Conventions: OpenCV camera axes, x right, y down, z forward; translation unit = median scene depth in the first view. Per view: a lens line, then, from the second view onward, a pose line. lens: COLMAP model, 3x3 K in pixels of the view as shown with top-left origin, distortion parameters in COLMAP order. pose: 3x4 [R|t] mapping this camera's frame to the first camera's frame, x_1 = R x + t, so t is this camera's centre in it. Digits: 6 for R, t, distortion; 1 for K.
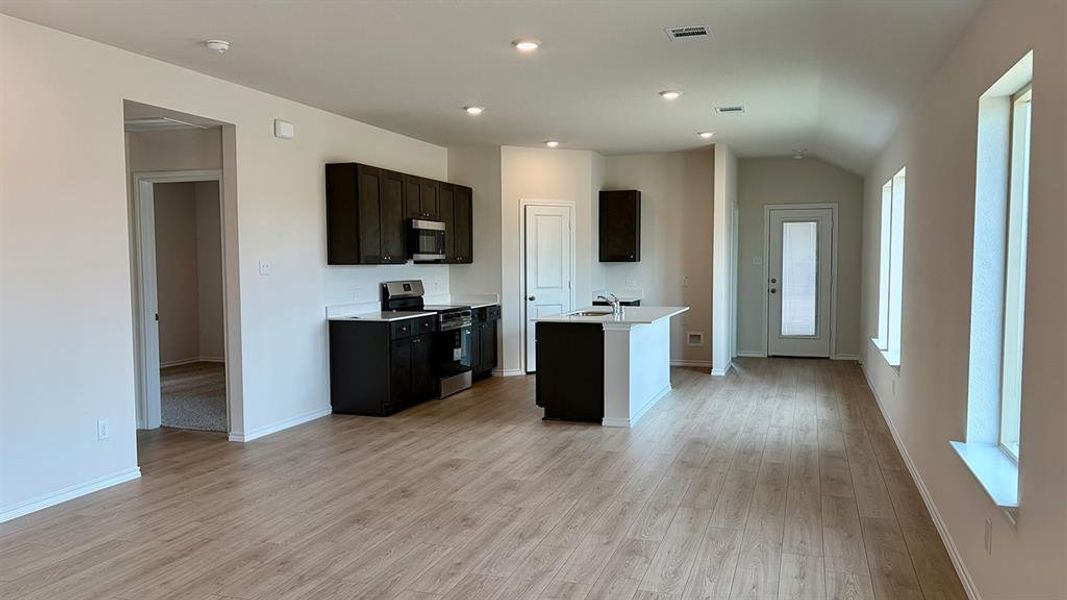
lens RADIAL K [[805.7, 0, 536.8], [0, 805.7, 300.1], [0, 0, 1]] dist [0.002281, -0.011127]
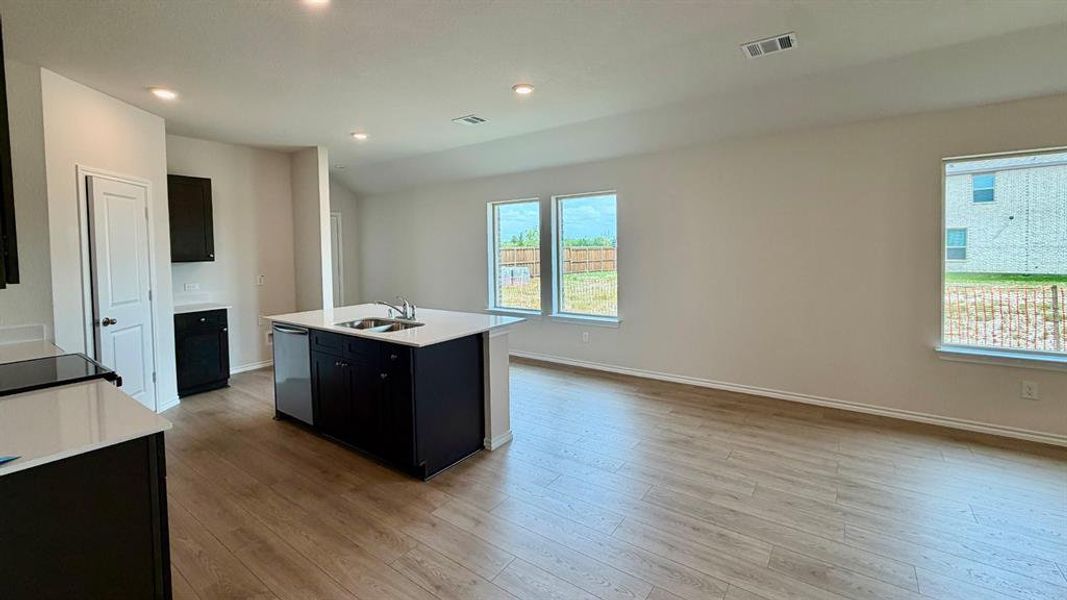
lens RADIAL K [[436.6, 0, 536.8], [0, 436.6, 261.3], [0, 0, 1]] dist [0.000958, 0.000214]
pose [[0.293933, -0.028719, 0.955394, -0.371037], [0.065719, 0.997790, 0.009774, -0.048782], [-0.953564, 0.059915, 0.295171, 0.879885]]
